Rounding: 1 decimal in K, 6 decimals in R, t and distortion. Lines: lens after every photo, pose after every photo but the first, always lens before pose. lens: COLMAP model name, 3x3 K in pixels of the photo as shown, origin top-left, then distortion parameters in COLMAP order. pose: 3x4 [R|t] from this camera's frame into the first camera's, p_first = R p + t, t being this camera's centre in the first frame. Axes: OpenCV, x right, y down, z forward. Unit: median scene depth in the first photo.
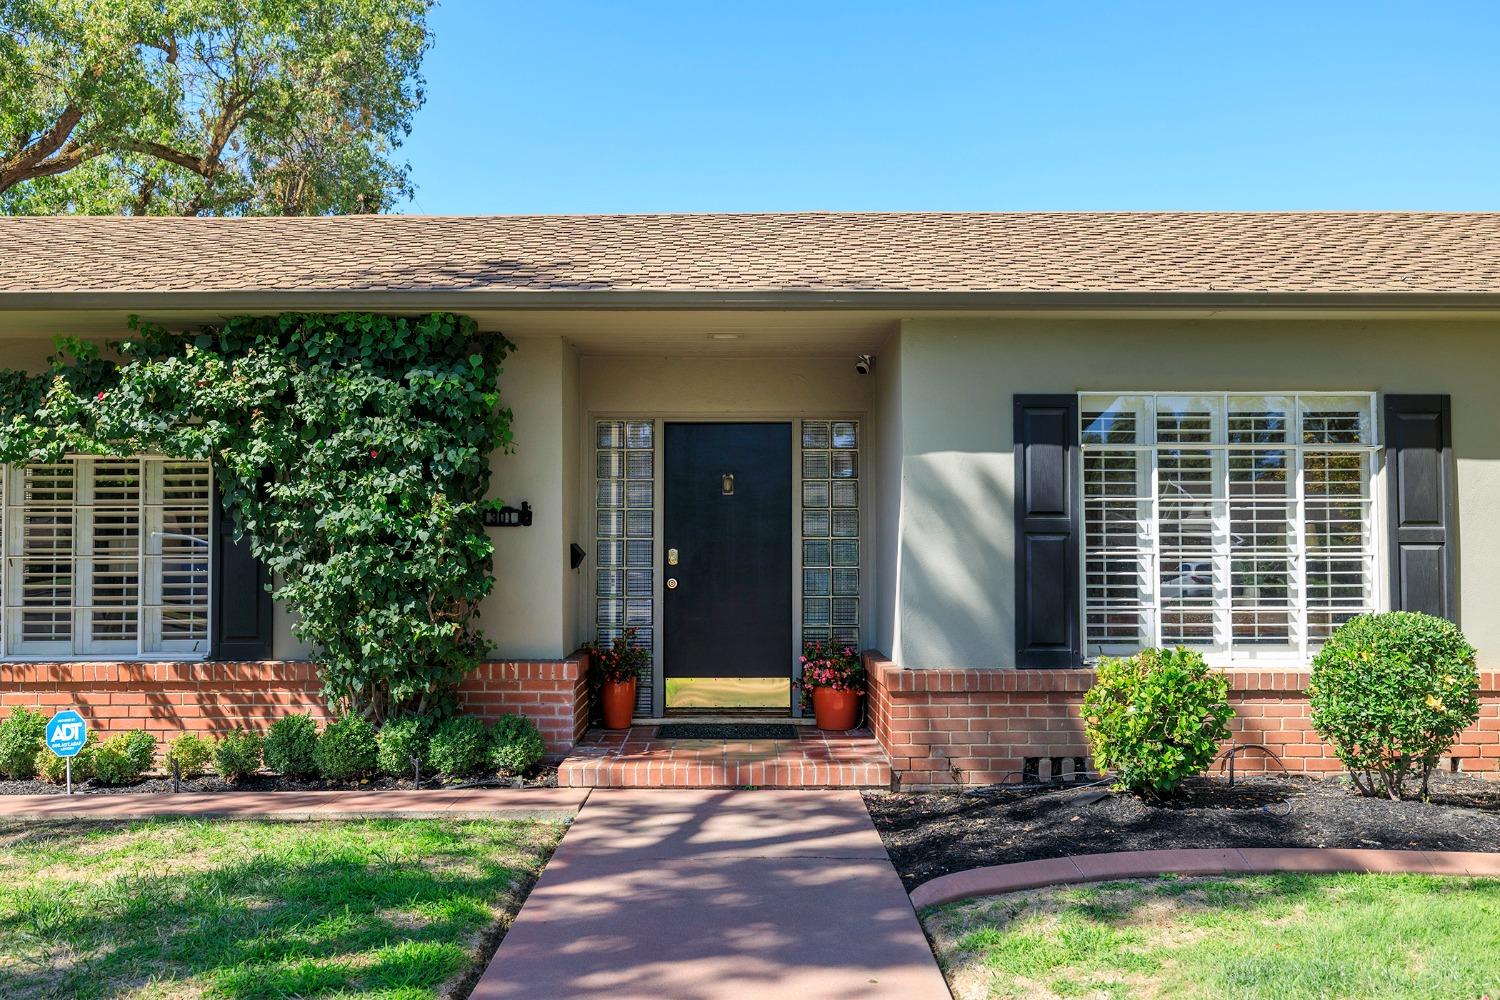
lens RADIAL K [[1333.4, 0, 750.0], [0, 1333.4, 500.0], [0, 0, 1]] dist [0.013253, 0.005645]
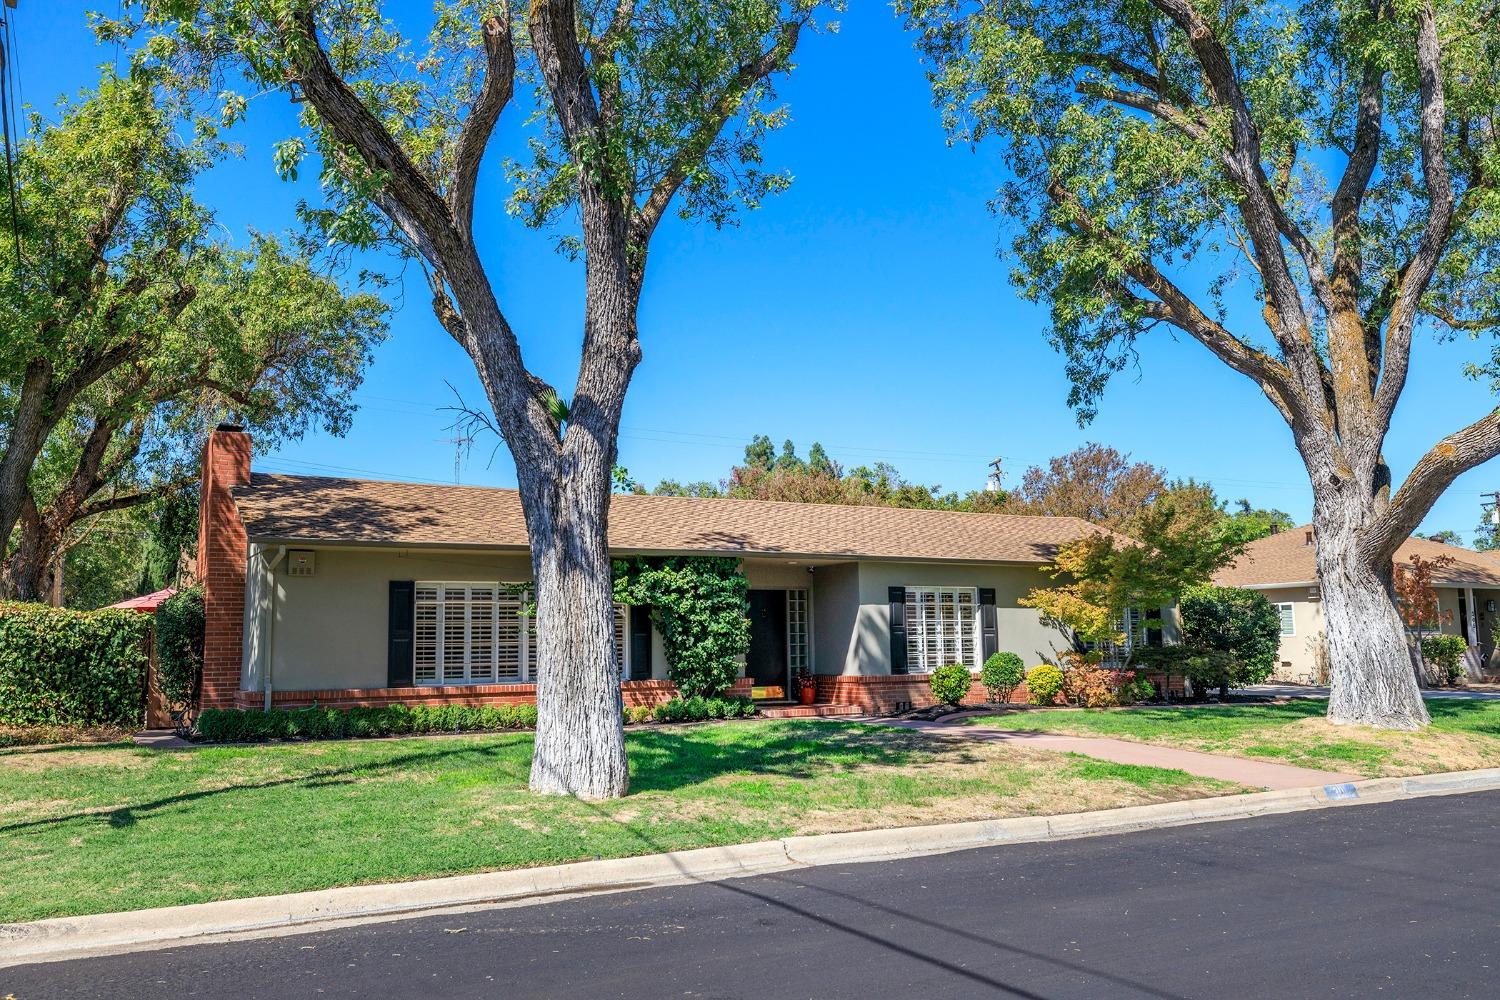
lens RADIAL K [[1171.5, 0, 750.0], [0, 1171.5, 500.0], [0, 0, 1]] dist [0.007601, 0.002969]
pose [[0.872387, 0.050146, 0.486236, -1.402195], [-0.007016, 0.995906, -0.090120, -0.030751], [-0.488765, 0.075208, 0.869168, -1.218328]]
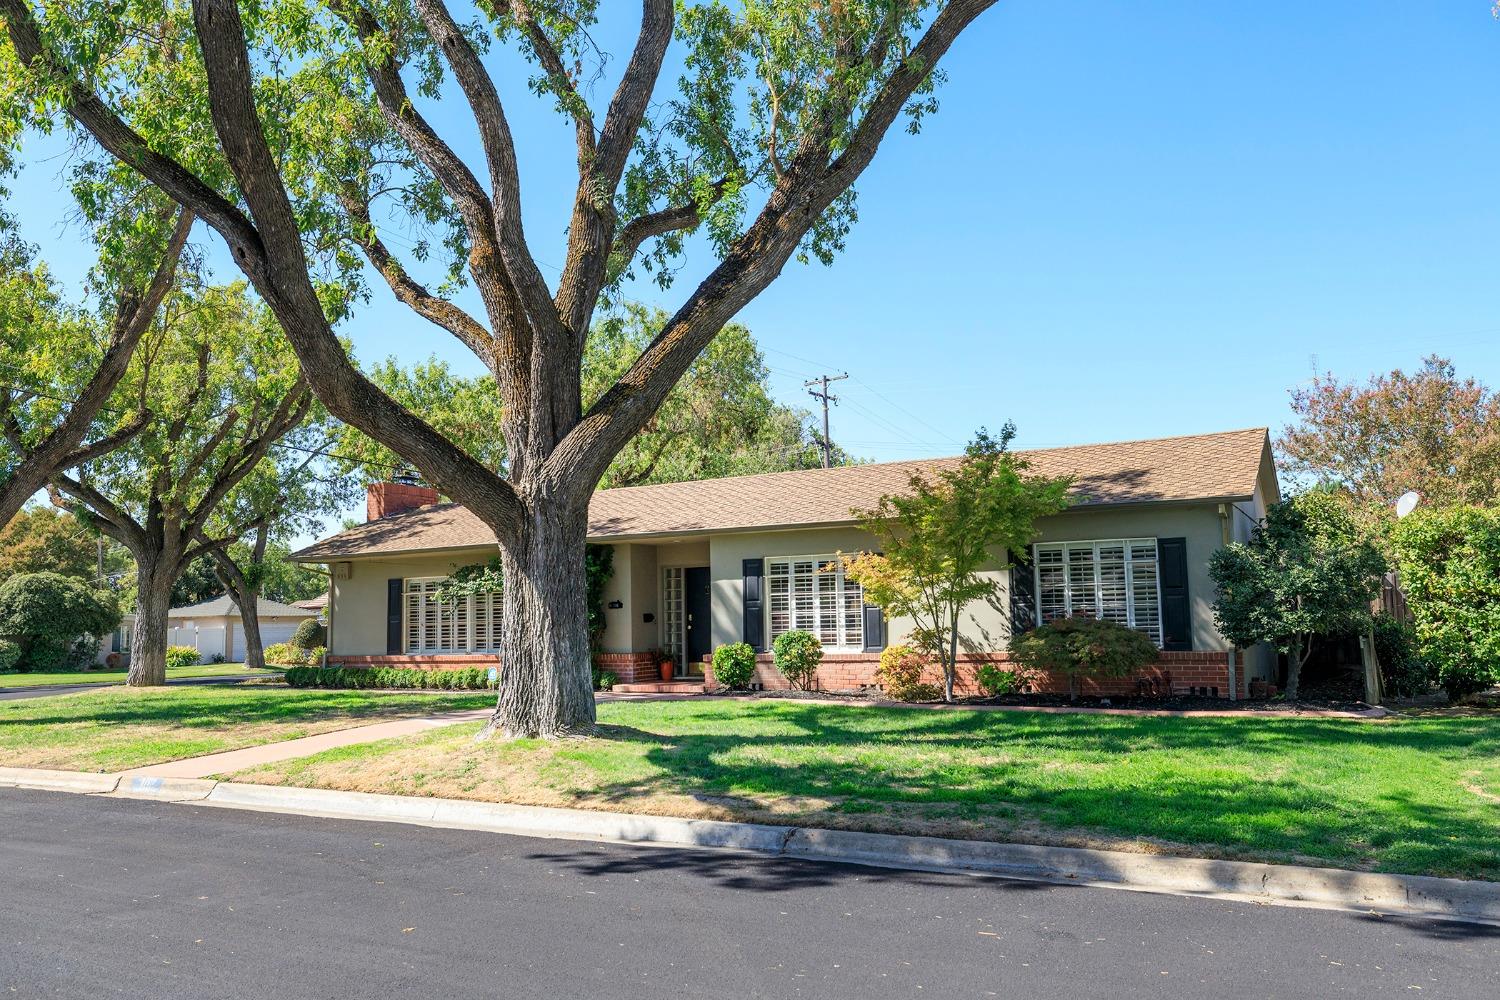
lens RADIAL K [[1203.9, 0, 750.0], [0, 1203.9, 500.0], [0, 0, 1]] dist [-0.008521, -0.002250]
pose [[0.874916, -0.067299, -0.479576, 1.459585], [0.041733, 0.997091, -0.063788, -0.039541], [0.482473, 0.035795, 0.875179, -1.284527]]
